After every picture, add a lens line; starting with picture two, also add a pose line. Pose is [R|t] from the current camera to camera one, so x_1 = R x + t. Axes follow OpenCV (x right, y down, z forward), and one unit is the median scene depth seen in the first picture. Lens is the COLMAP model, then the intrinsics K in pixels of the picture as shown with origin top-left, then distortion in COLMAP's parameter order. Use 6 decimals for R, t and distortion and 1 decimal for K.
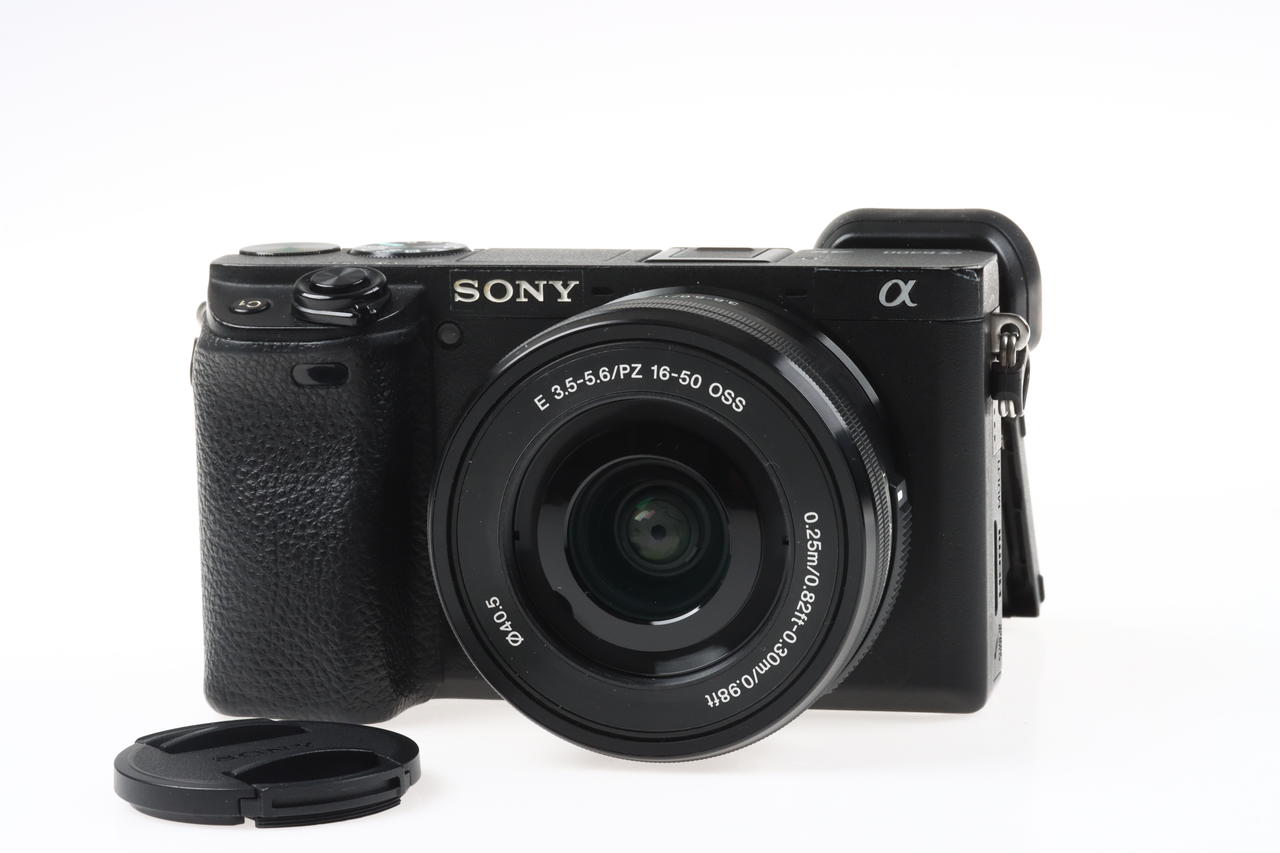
lens RADIAL K [[3551.6, 0, 640.0], [0, 3551.6, 426.5], [0, 0, 1]] dist [-0.097779, -0.292622]
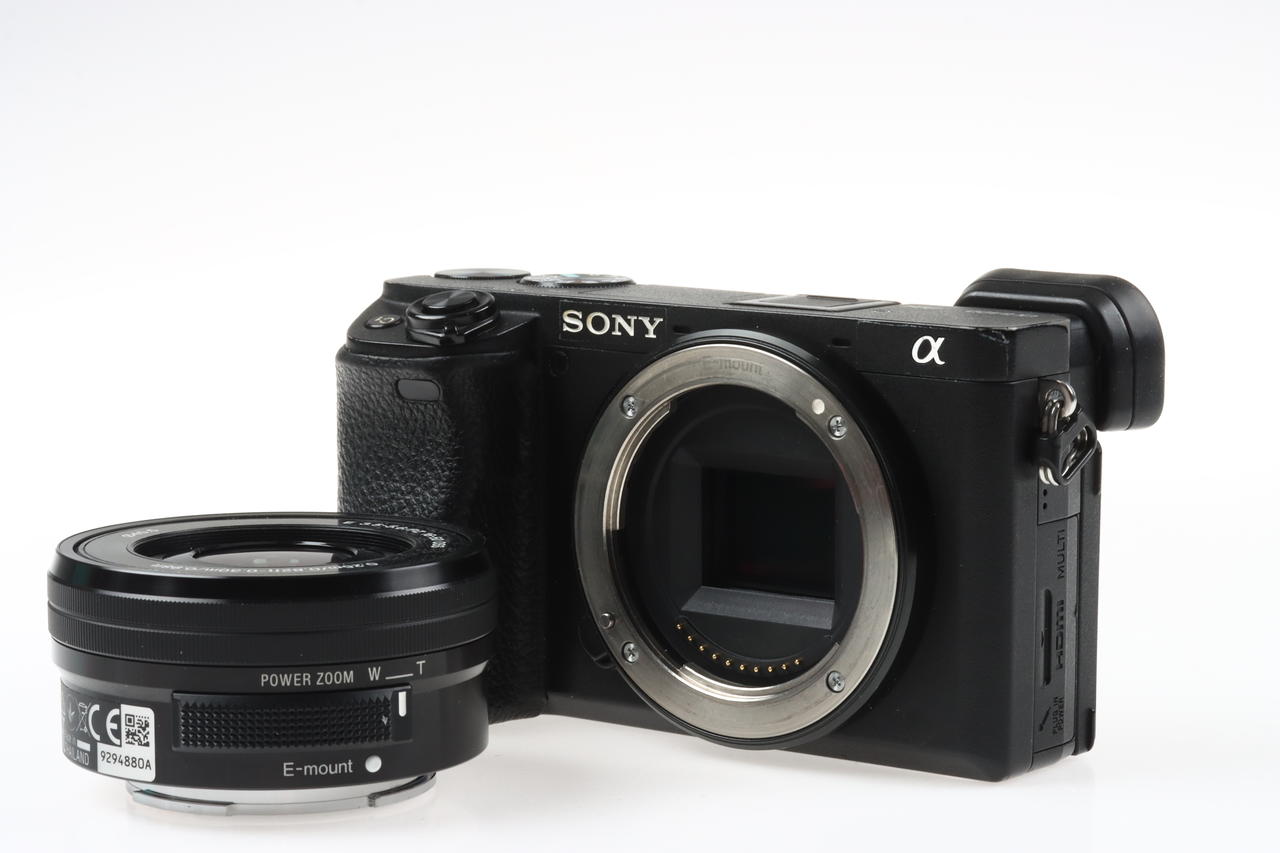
lens RADIAL K [[3551.6, 0, 640.0], [0, 3551.6, 426.5], [0, 0, 1]] dist [-0.097779, -0.292622]
pose [[0.931458, 0.077268, -0.355551, 0.341515], [-0.083944, 0.996465, -0.003364, -0.005890], [0.354034, 0.032980, 0.934651, 0.041585]]
